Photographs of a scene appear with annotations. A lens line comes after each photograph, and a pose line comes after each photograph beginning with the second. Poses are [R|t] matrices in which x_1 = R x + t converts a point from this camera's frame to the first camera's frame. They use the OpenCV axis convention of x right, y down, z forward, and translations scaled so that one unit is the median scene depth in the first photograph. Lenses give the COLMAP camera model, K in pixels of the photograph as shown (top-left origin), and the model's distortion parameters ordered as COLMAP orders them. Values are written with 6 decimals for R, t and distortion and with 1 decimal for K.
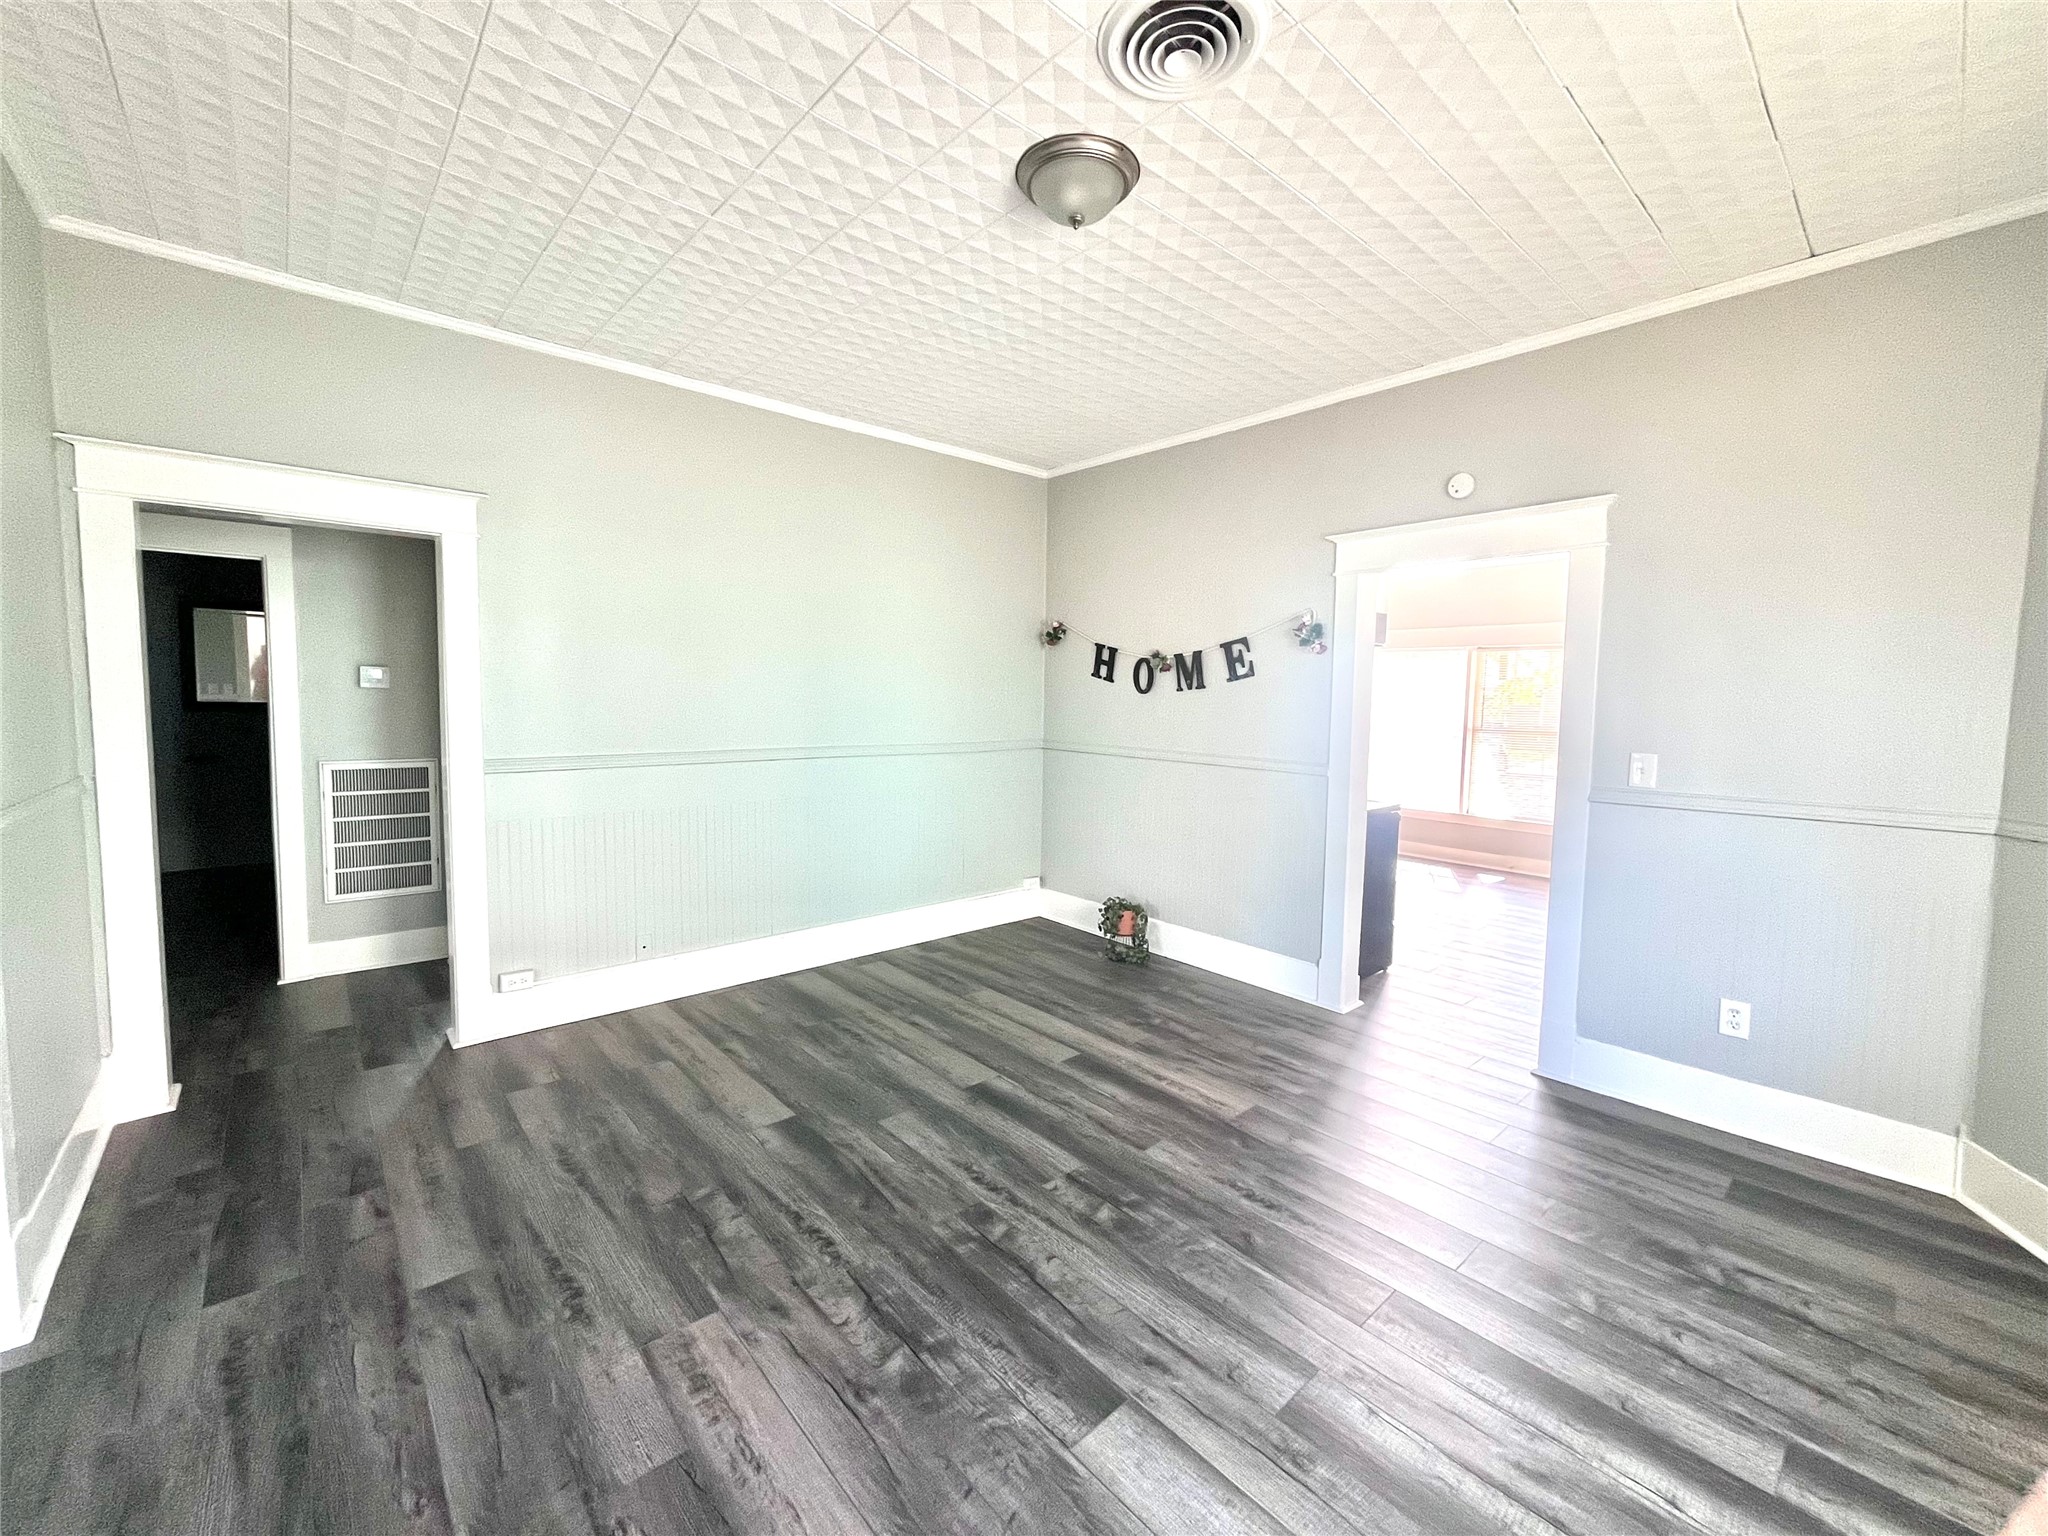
lens RADIAL K [[830.4, 0, 1026.3], [0, 830.4, 760.4], [0, 0, 1]] dist [0.000381, -0.000892]
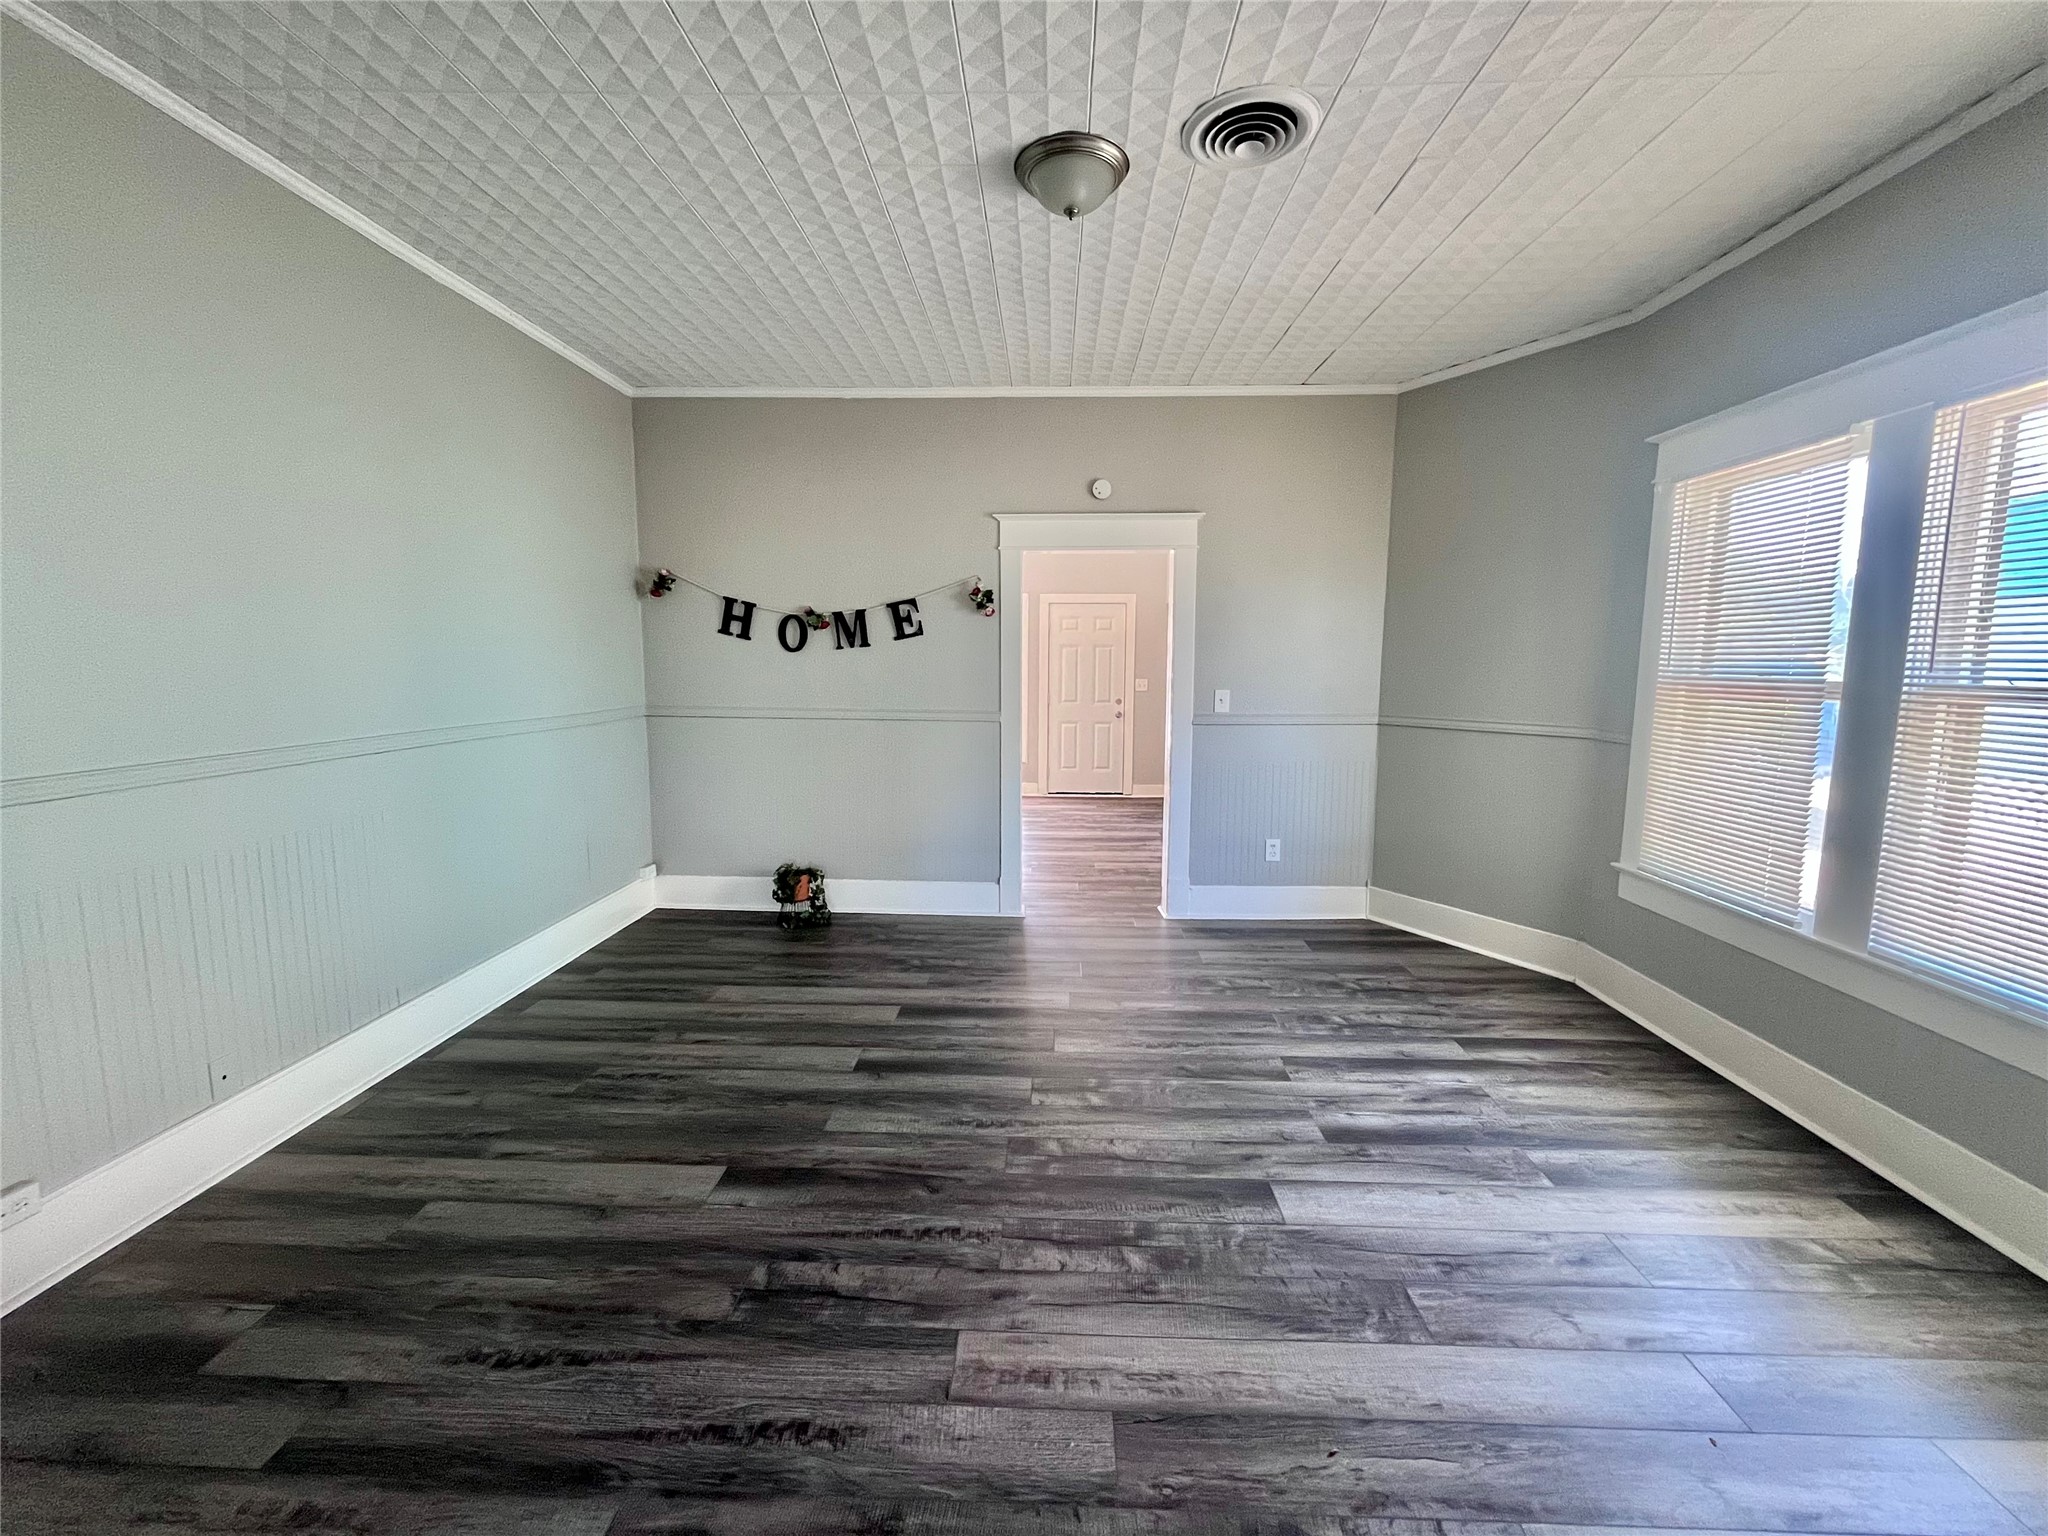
lens RADIAL K [[830.4, 0, 1028.1], [0, 830.4, 760.4], [0, 0, 1]] dist [0.000381, -0.000892]
pose [[0.688383, -0.097885, 0.718713, -0.643179], [0.061666, 0.995163, 0.076473, -0.019640], [-0.722722, -0.008323, 0.691089, 0.223851]]
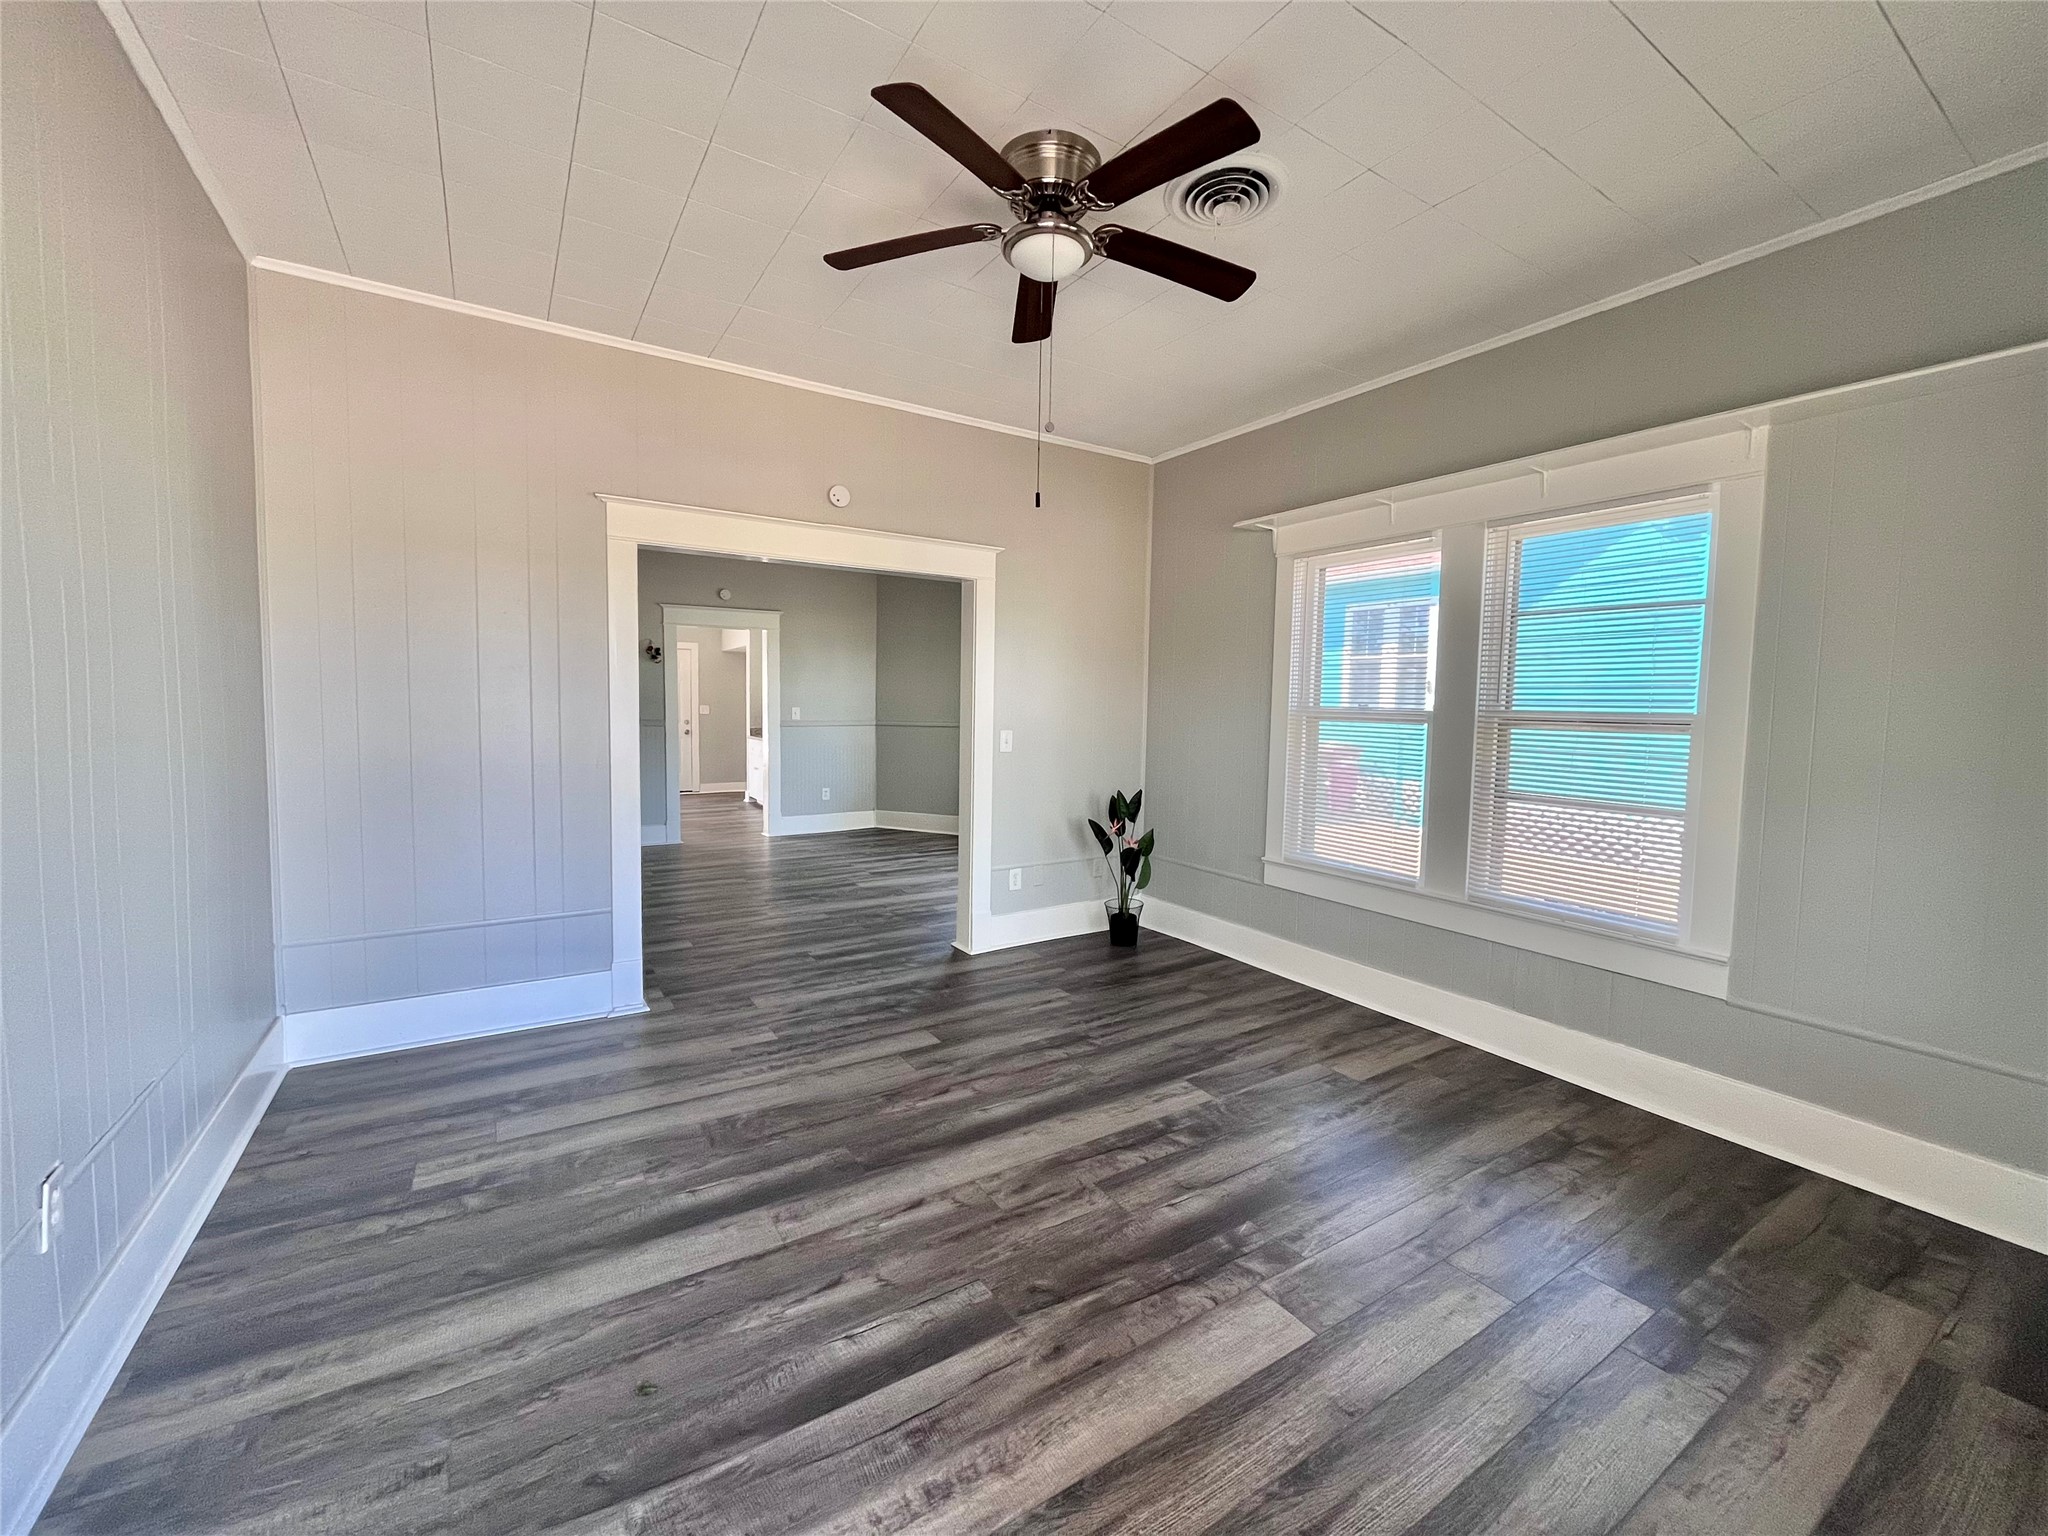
lens RADIAL K [[830.4, 0, 1028.5], [0, 830.4, 757.5], [0, 0, 1]] dist [0.000381, -0.000892]
pose [[0.156172, -0.080324, 0.984458, -2.017860], [0.066144, 0.995301, 0.070715, 0.016403], [-0.985513, 0.054073, 0.160751, -0.218987]]
